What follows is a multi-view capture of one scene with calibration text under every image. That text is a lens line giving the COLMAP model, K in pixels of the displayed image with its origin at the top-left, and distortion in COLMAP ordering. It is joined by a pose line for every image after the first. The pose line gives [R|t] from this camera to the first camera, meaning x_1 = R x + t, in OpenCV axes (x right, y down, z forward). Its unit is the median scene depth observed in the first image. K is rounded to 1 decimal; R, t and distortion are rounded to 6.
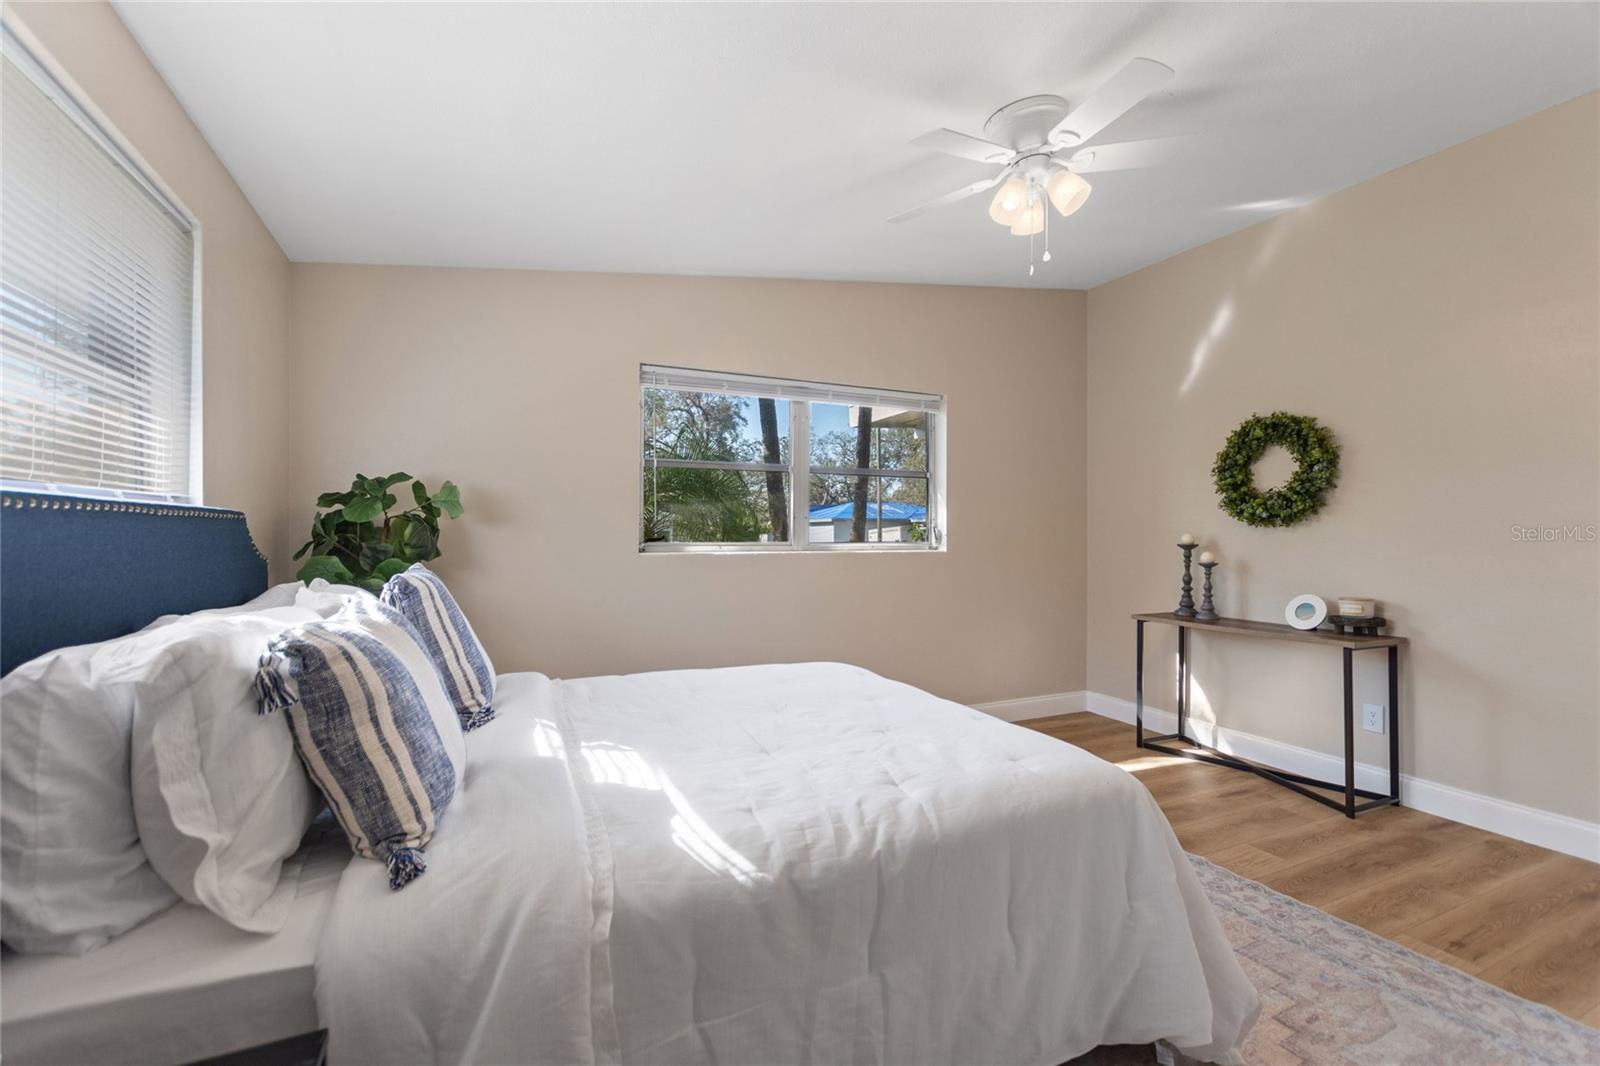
lens RADIAL K [[695.2, 0, 803.9], [0, 695.2, 536.6], [0, 0, 1]] dist [0.002457, -0.000082]
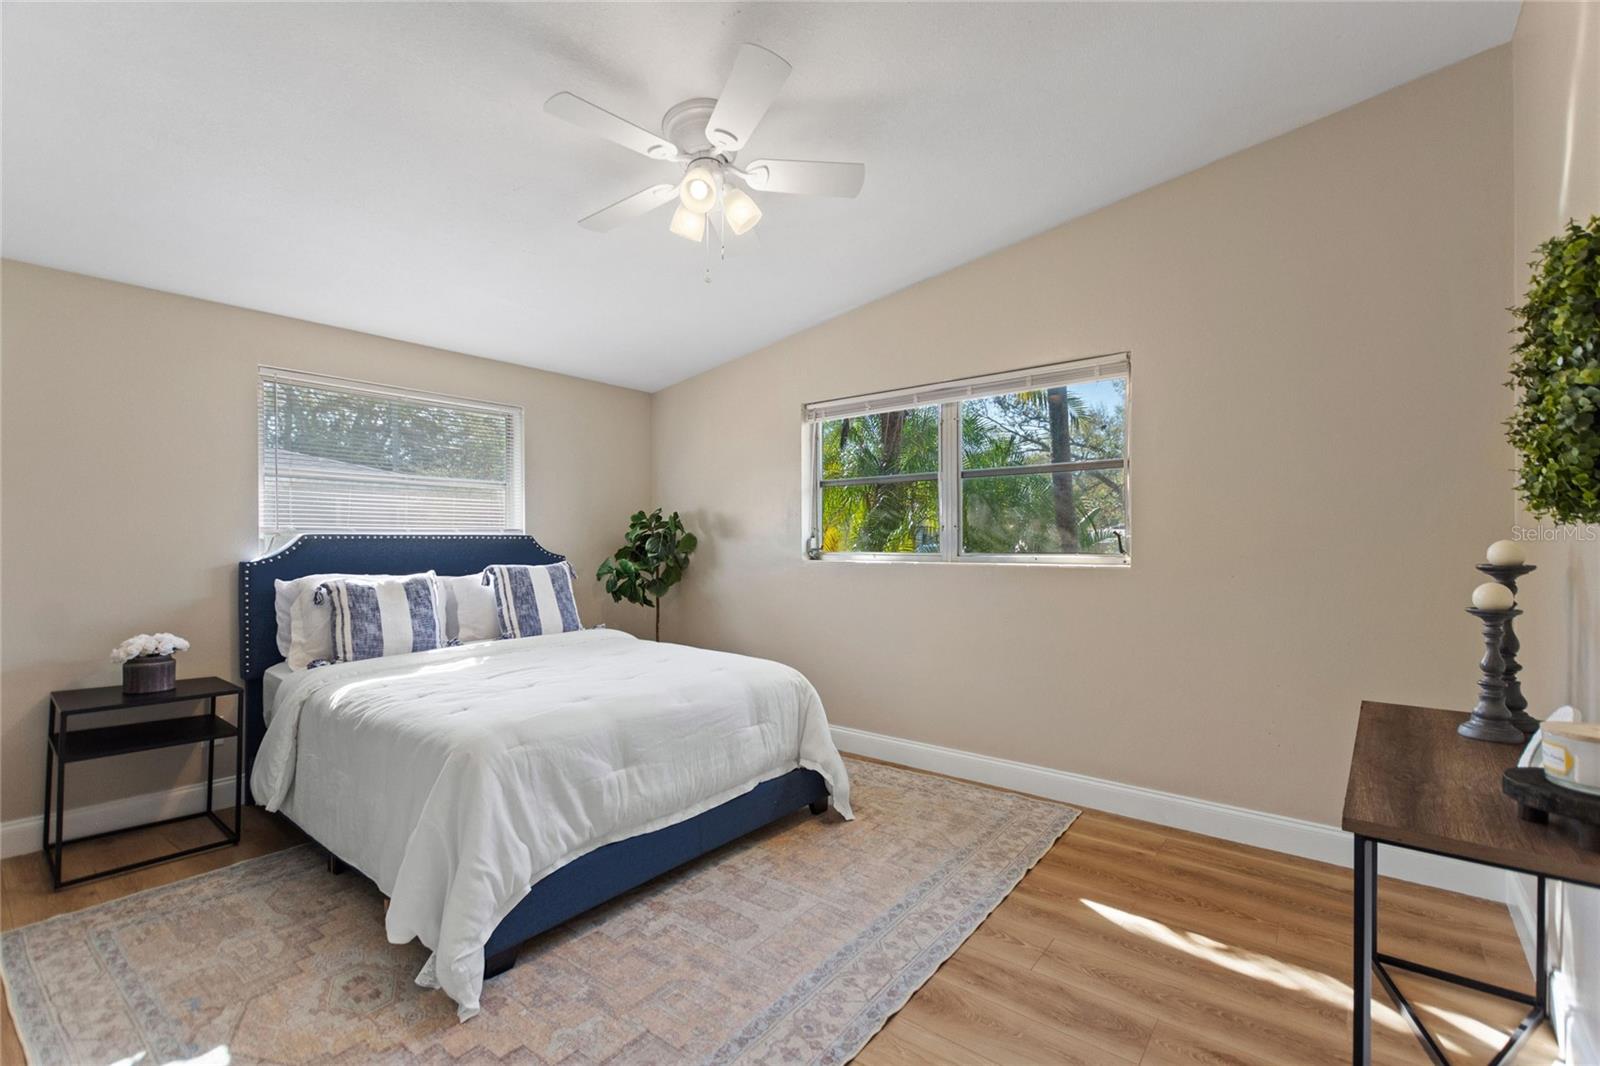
lens RADIAL K [[695.2, 0, 803.9], [0, 695.2, 536.6], [0, 0, 1]] dist [0.002457, -0.000082]
pose [[0.439431, -0.008508, -0.898236, 1.117133], [0.004737, 0.999963, -0.007155, -0.008311], [0.898264, -0.001111, 0.439455, 0.598194]]
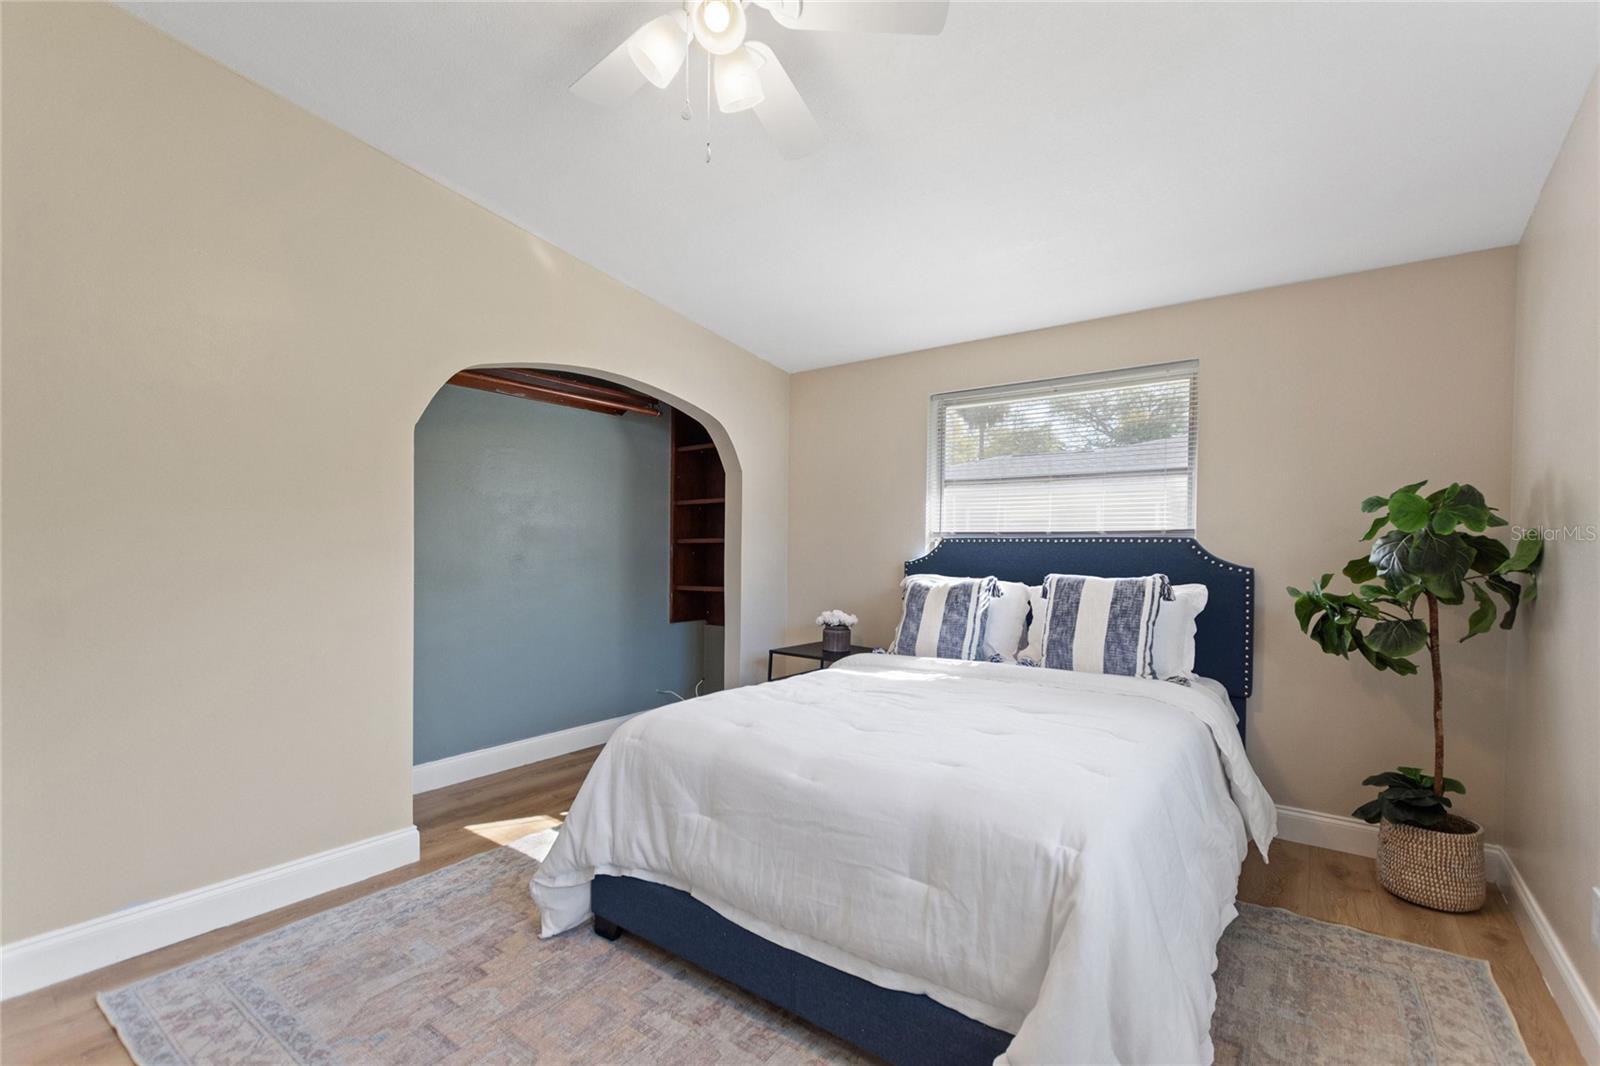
lens RADIAL K [[695.2, 0, 803.9], [0, 695.2, 536.6], [0, 0, 1]] dist [0.002457, -0.000082]
pose [[-0.878210, -0.012858, -0.478102, 0.497437], [-0.005664, 0.999848, -0.016487, -0.004617], [0.478241, -0.011771, -0.878150, 1.456968]]
